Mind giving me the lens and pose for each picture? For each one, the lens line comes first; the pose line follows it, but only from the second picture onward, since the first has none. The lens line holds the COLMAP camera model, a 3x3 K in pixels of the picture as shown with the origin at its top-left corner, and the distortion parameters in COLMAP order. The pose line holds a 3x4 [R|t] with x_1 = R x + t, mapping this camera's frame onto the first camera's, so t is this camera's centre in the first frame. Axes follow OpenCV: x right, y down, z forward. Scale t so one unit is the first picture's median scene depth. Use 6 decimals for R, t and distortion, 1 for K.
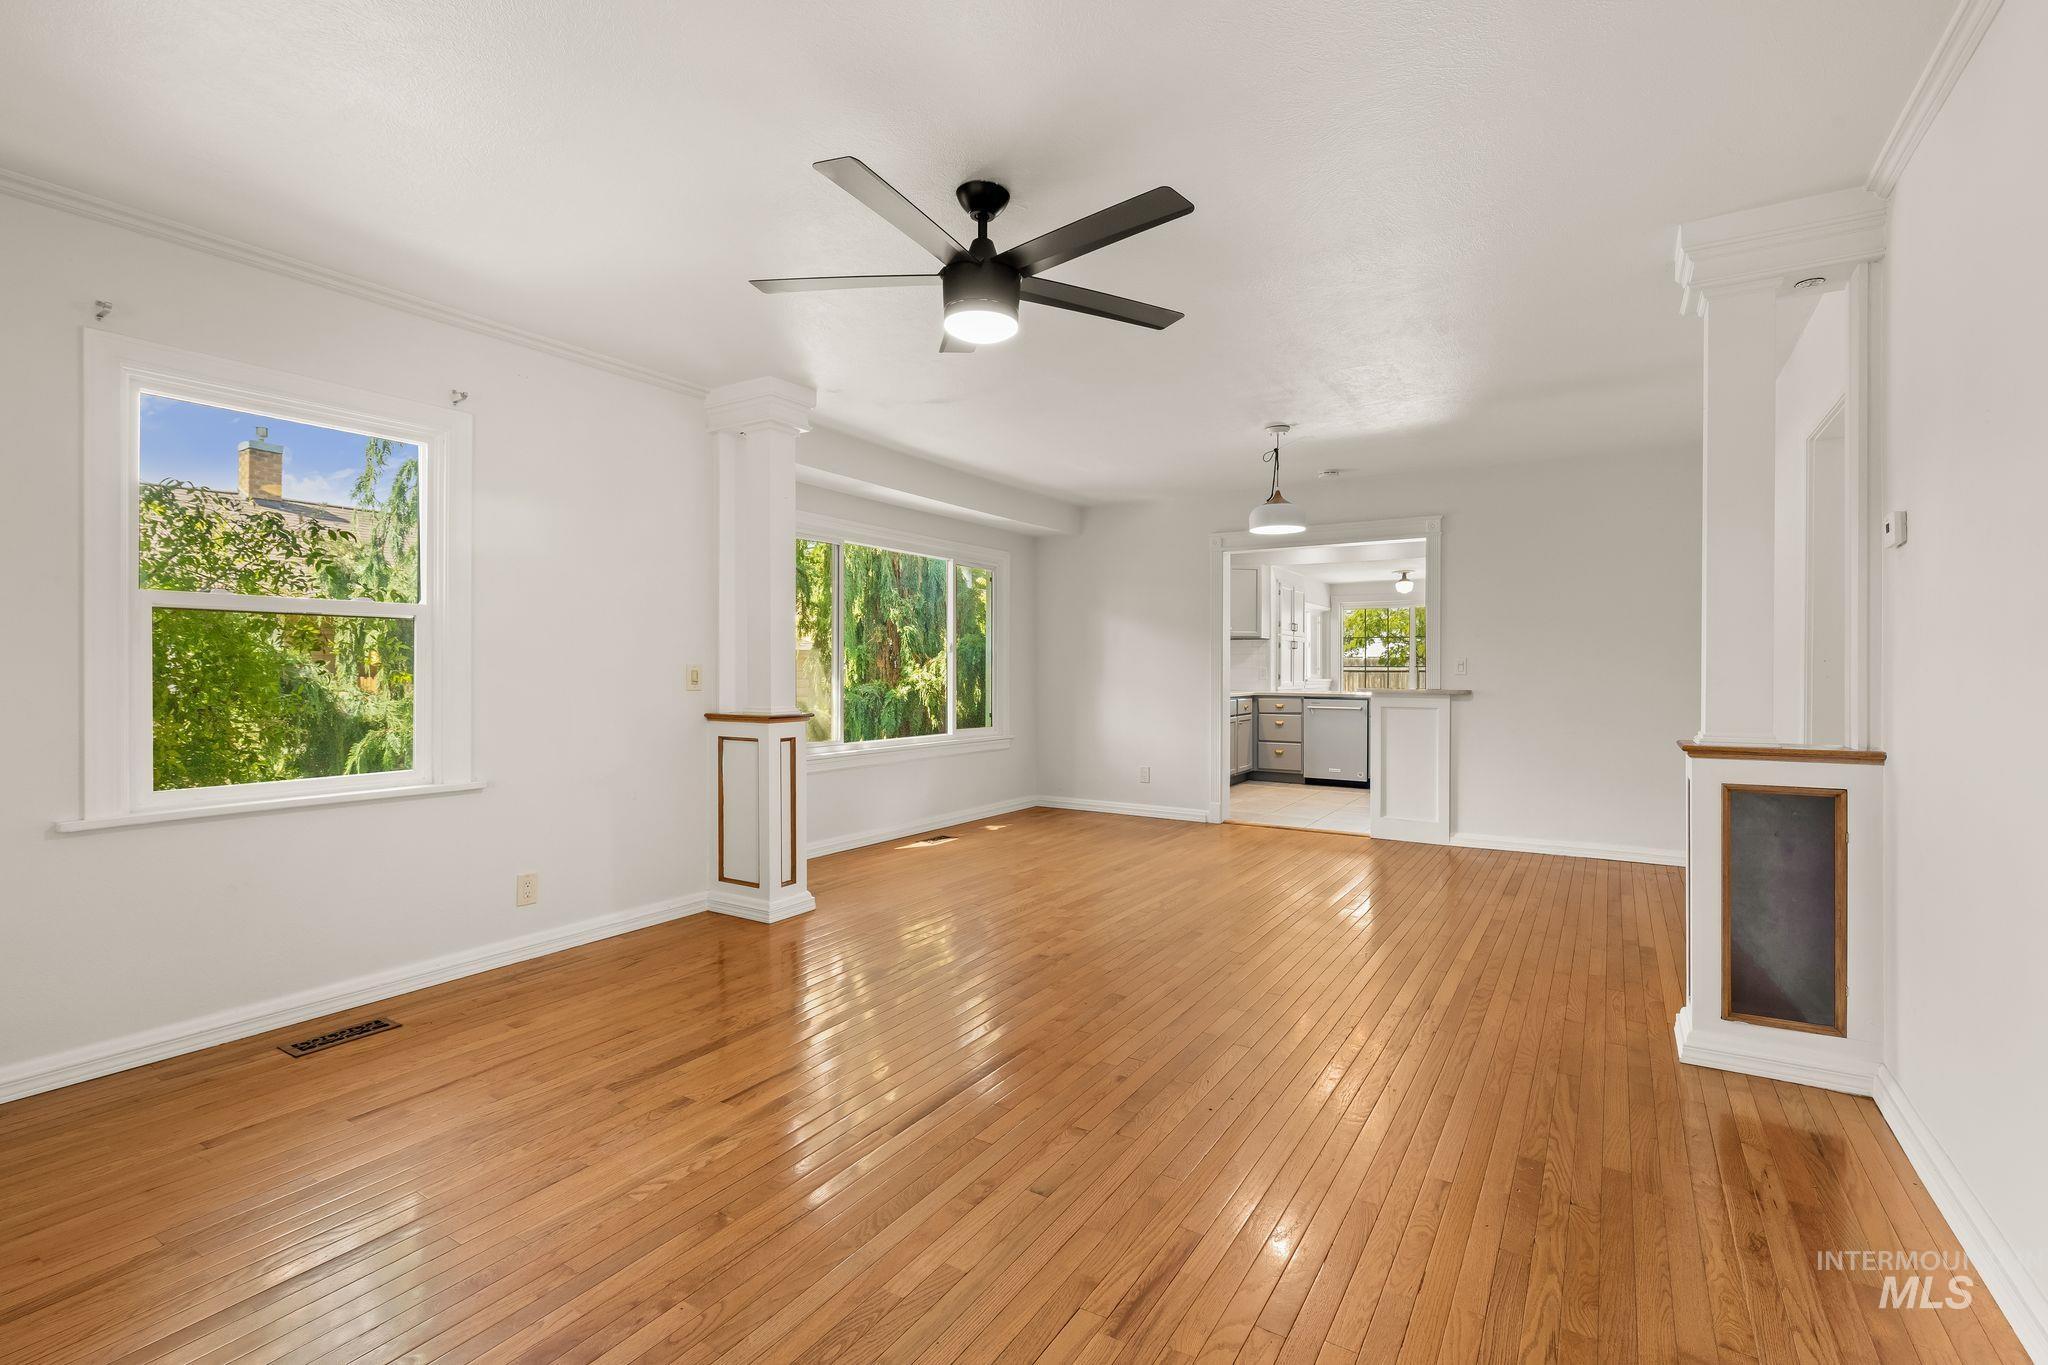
lens RADIAL K [[932.4, 0, 1020.2], [0, 932.4, 661.8], [0, 0, 1]] dist [0.000040, -0.000360]
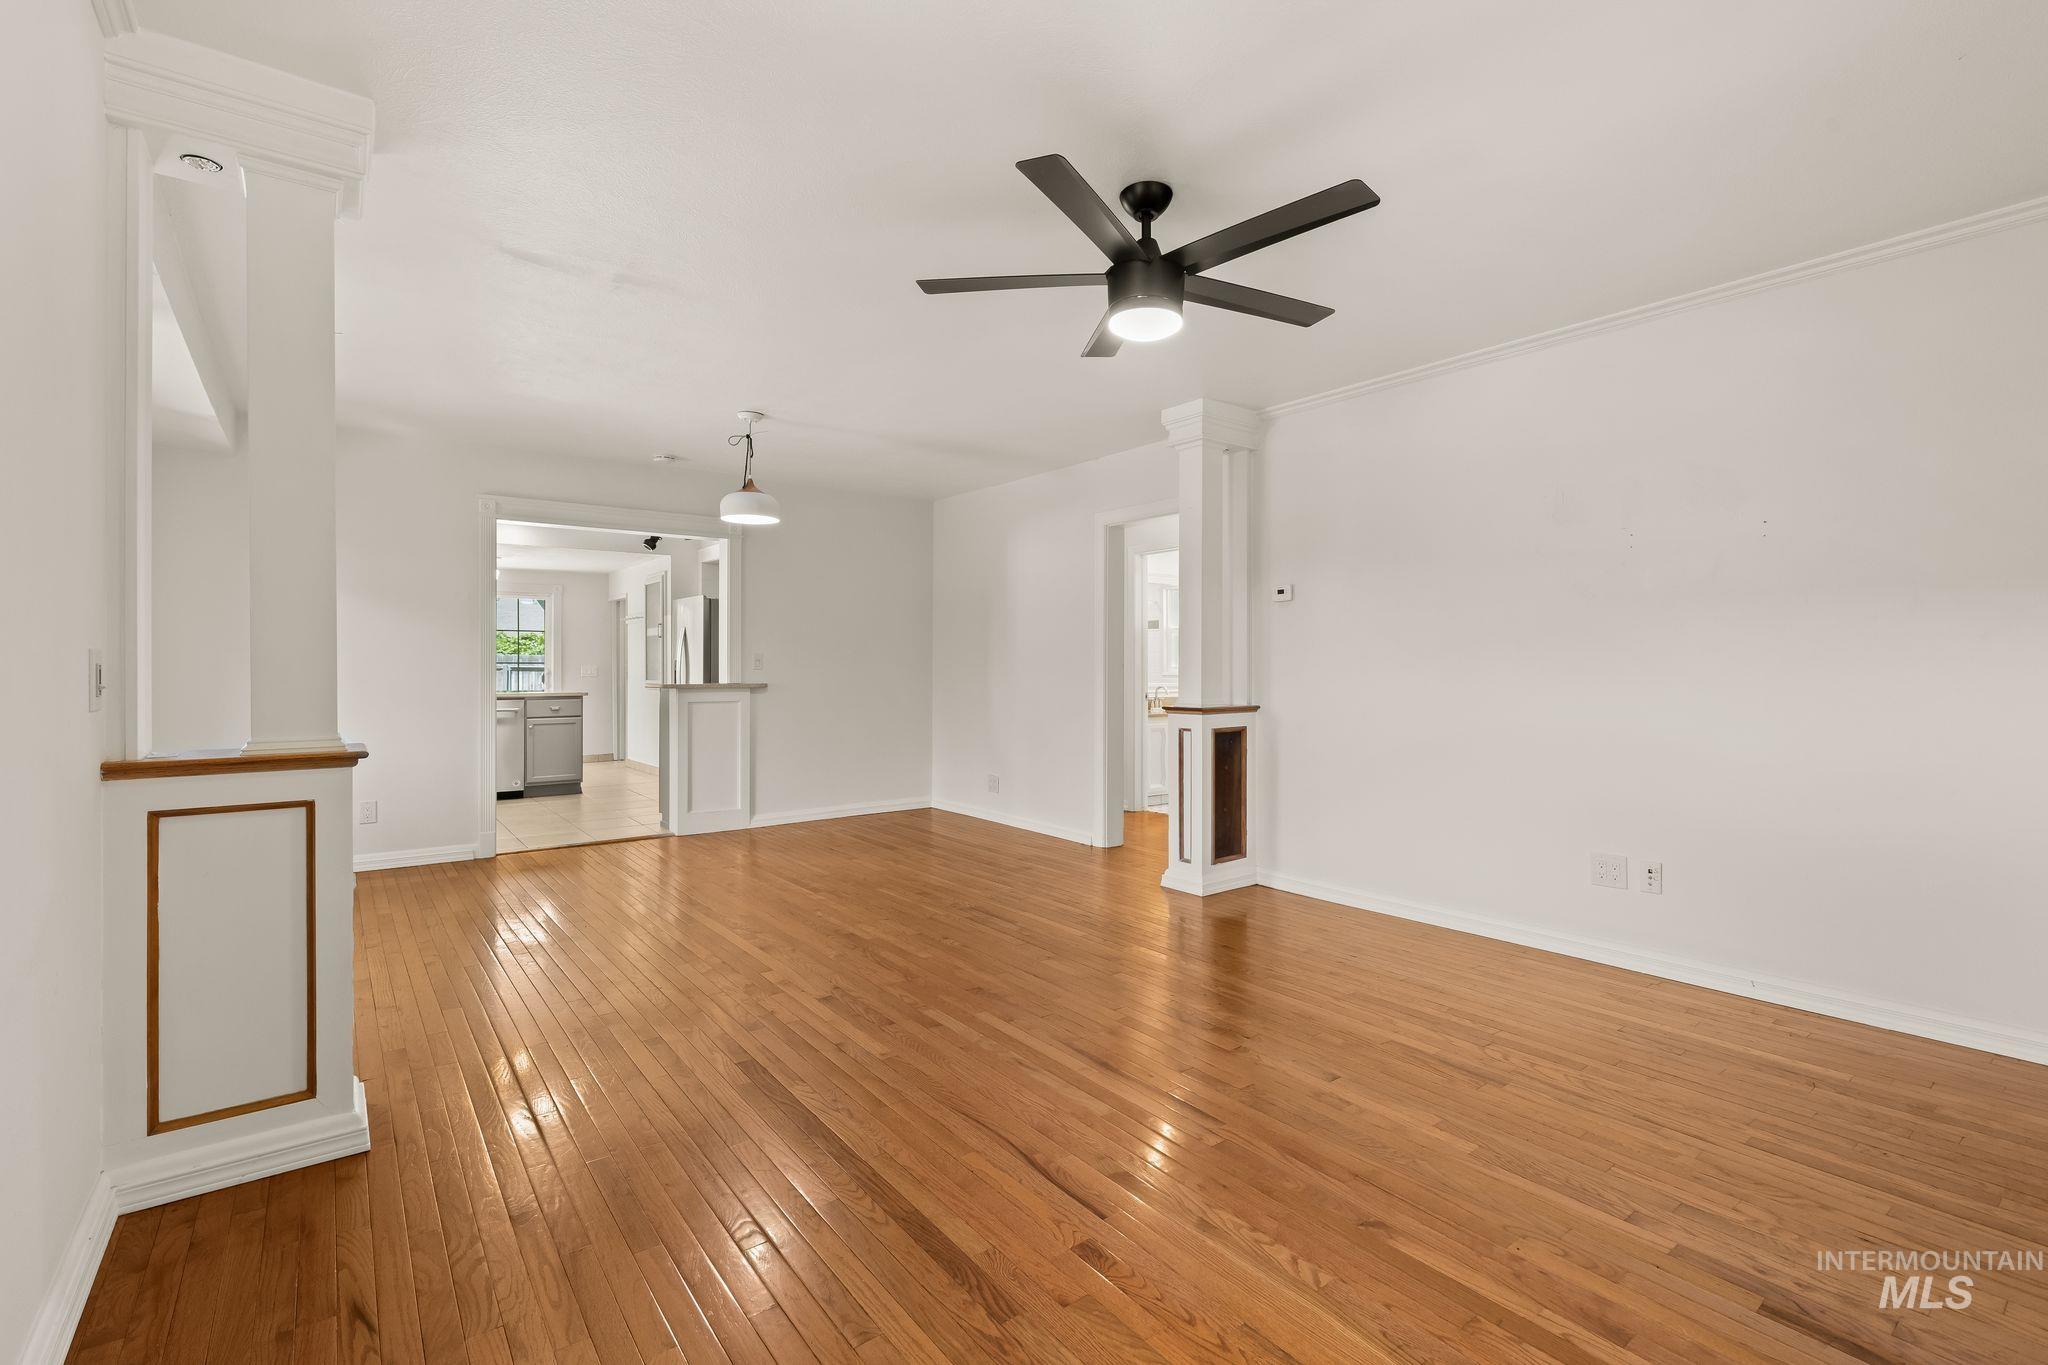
lens RADIAL K [[933.2, 0, 1035.9], [0, 933.2, 663.2], [0, 0, 1]] dist [-0.004541, 0.000173]
pose [[0.328529, 0.001486, 0.944493, -0.741581], [-0.005545, 0.999985, 0.000356, 0.007428], [-0.944477, -0.005354, 0.328533, 0.555267]]
